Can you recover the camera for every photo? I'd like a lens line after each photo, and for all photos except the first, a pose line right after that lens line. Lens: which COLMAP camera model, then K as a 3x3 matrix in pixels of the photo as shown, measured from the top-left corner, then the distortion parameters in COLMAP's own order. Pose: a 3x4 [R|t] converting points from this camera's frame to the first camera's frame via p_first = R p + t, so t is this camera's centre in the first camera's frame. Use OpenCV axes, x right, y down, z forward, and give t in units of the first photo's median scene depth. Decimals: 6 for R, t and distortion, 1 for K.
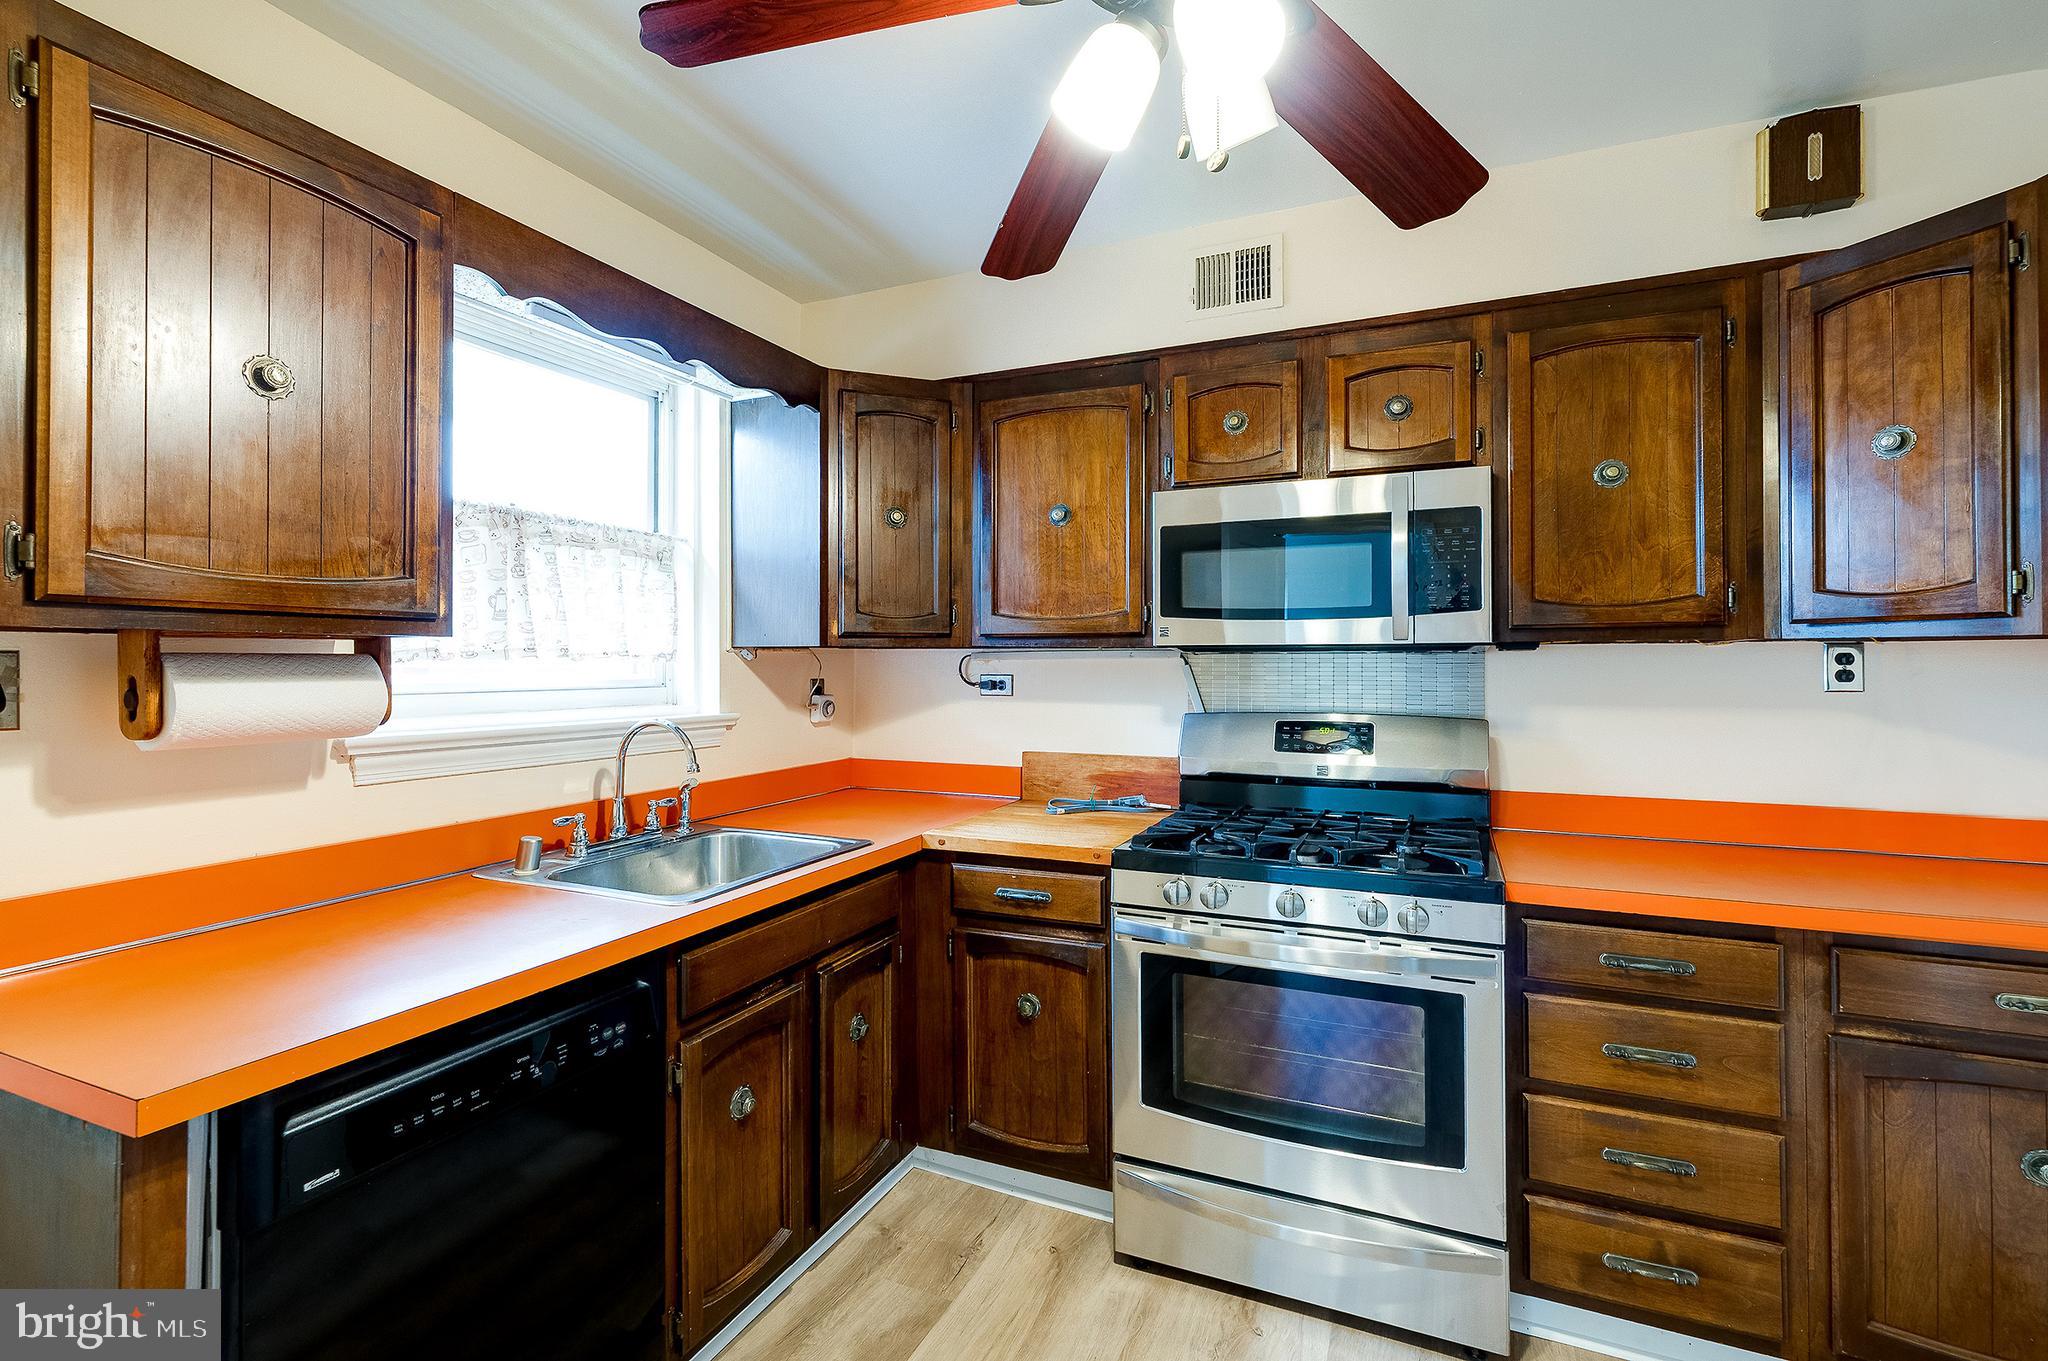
lens RADIAL K [[885.0, 0, 1026.0], [0, 885.0, 658.4], [0, 0, 1]] dist [-0.000613, -0.000634]
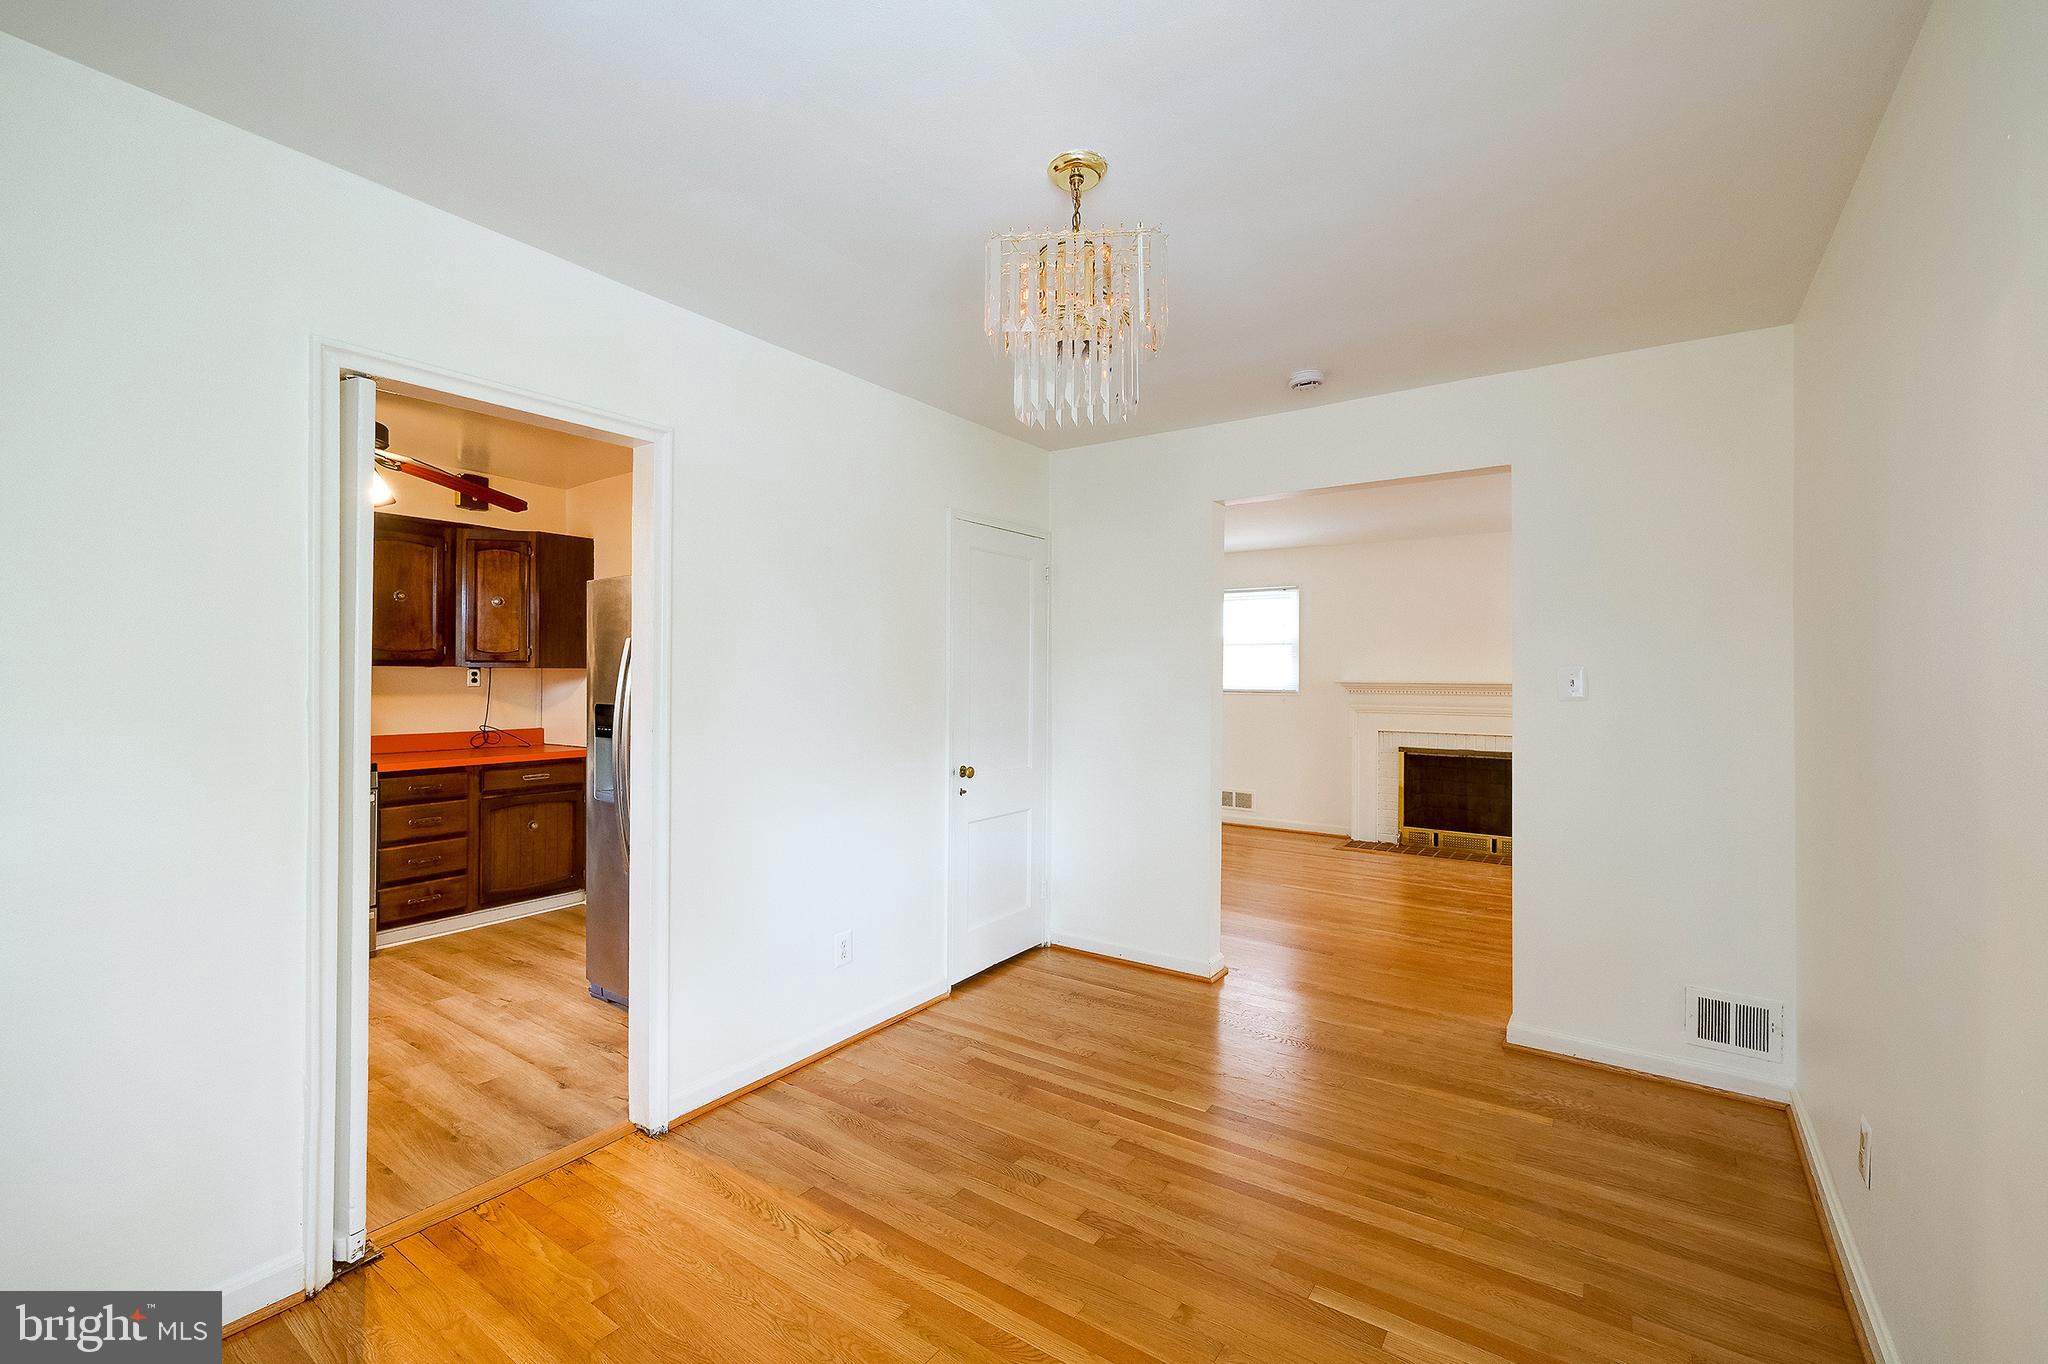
lens RADIAL K [[885.0, 0, 1021.8], [0, 885.0, 667.7], [0, 0, 1]] dist [-0.000613, -0.000634]
pose [[0.175135, 0.008448, 0.984508, -1.625662], [-0.017172, 0.999837, -0.005524, -0.037186], [-0.984395, -0.015939, 0.175252, -1.249596]]
